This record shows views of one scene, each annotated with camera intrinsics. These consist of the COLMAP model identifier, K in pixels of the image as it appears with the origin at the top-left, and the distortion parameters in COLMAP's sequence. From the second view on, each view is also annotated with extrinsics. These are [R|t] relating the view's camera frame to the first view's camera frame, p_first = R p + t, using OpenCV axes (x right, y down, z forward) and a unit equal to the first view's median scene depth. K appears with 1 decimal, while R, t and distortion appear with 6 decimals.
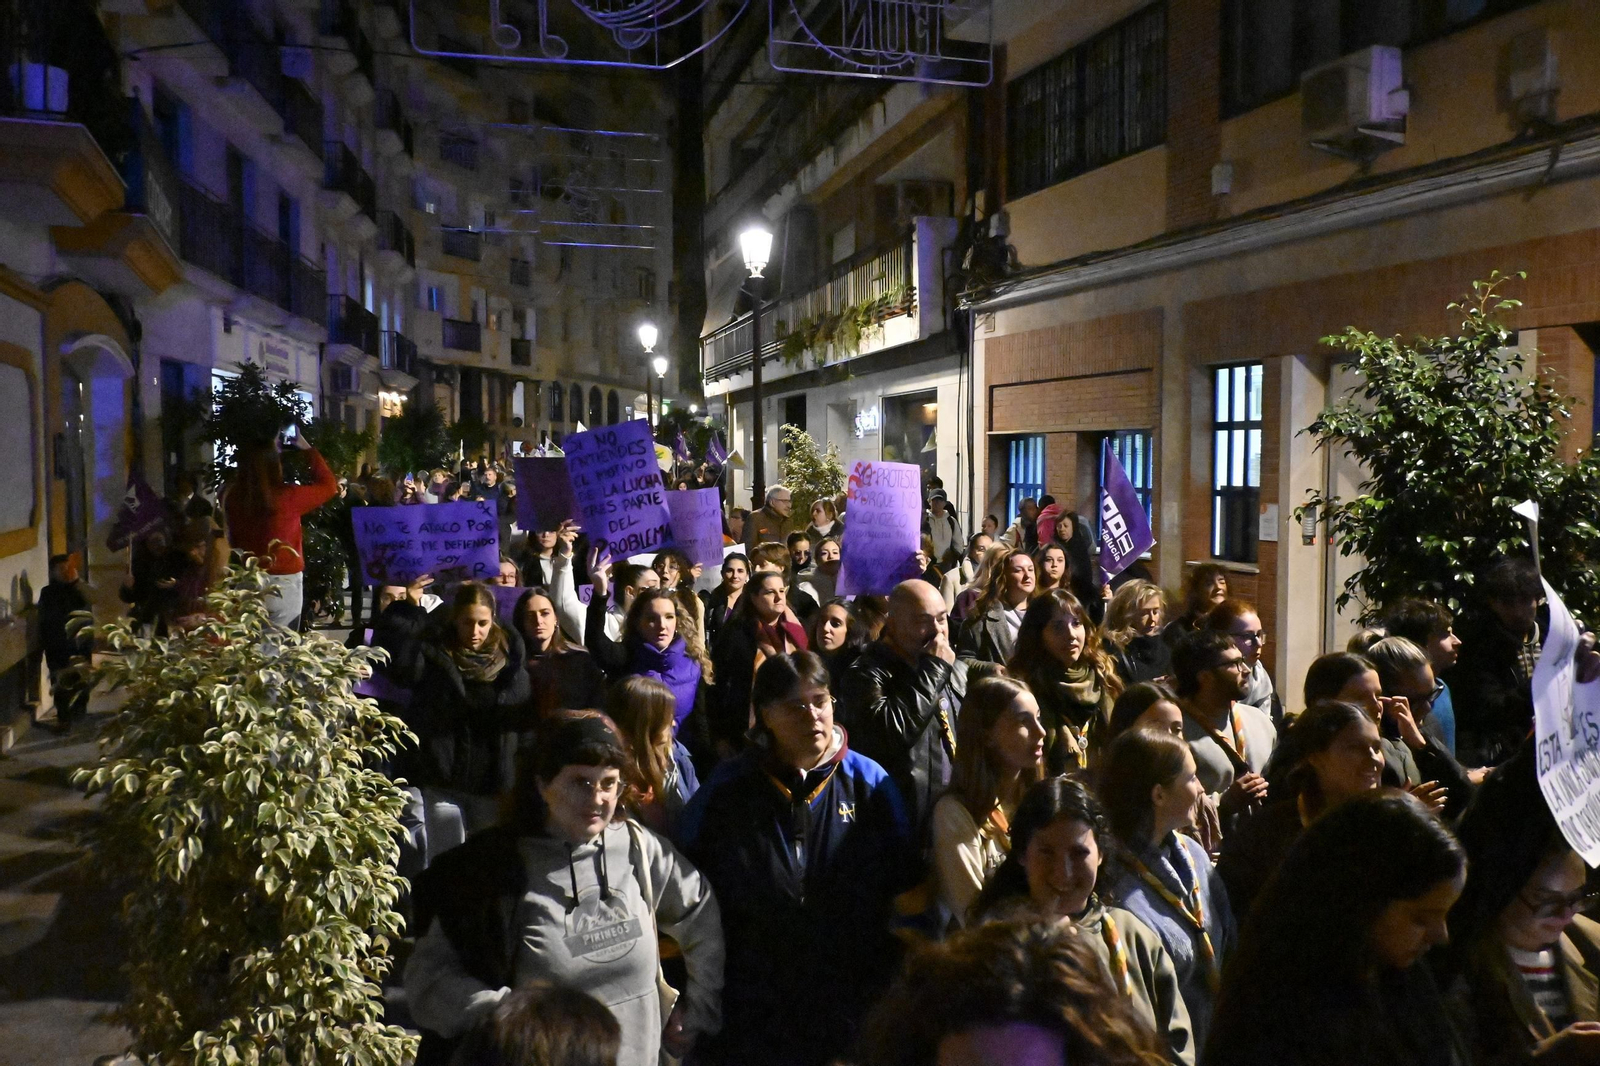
lens RADIAL K [[1288.0, 0, 801.5], [0, 1288.0, 557.9], [0, 0, 1]] dist [-0.014024, -0.013666]
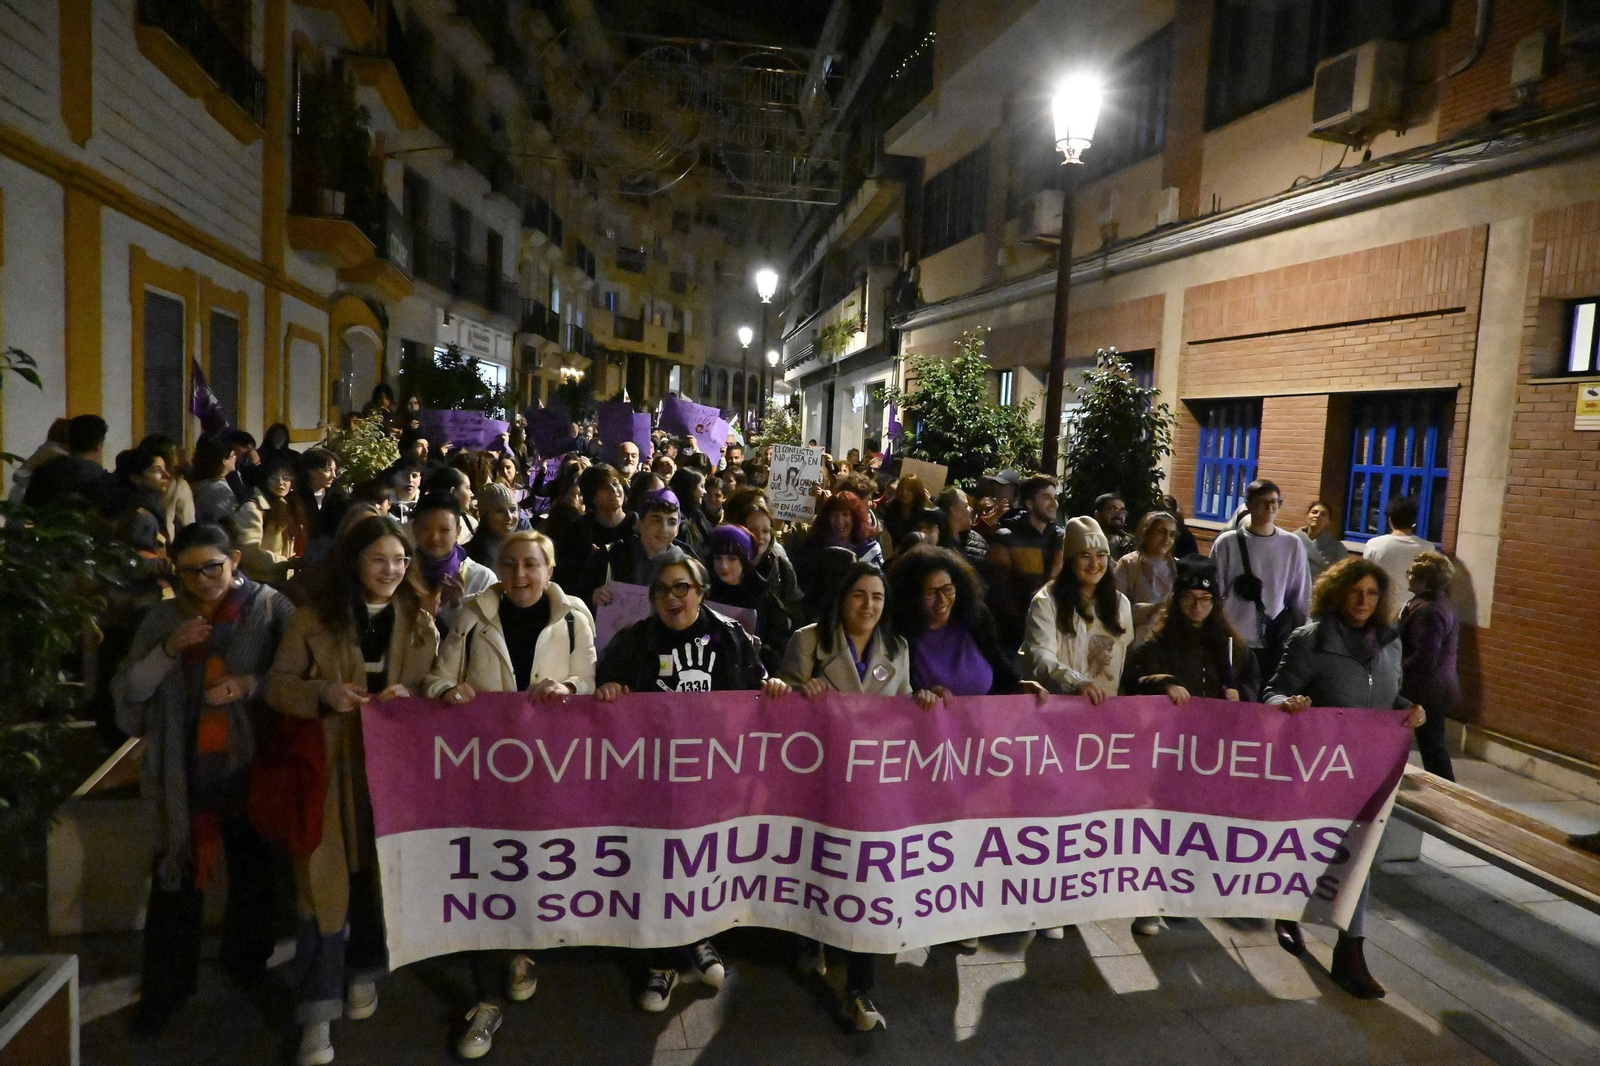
lens RADIAL K [[1085.1, 0, 800.0], [0, 1085.1, 533.0], [0, 0, 1]] dist [-0.004725, 0.003730]
pose [[0.990173, 0.060538, -0.126069, 0.139932], [-0.059214, 0.998144, 0.014223, 0.028911], [0.126696, -0.006618, 0.991919, -0.221650]]
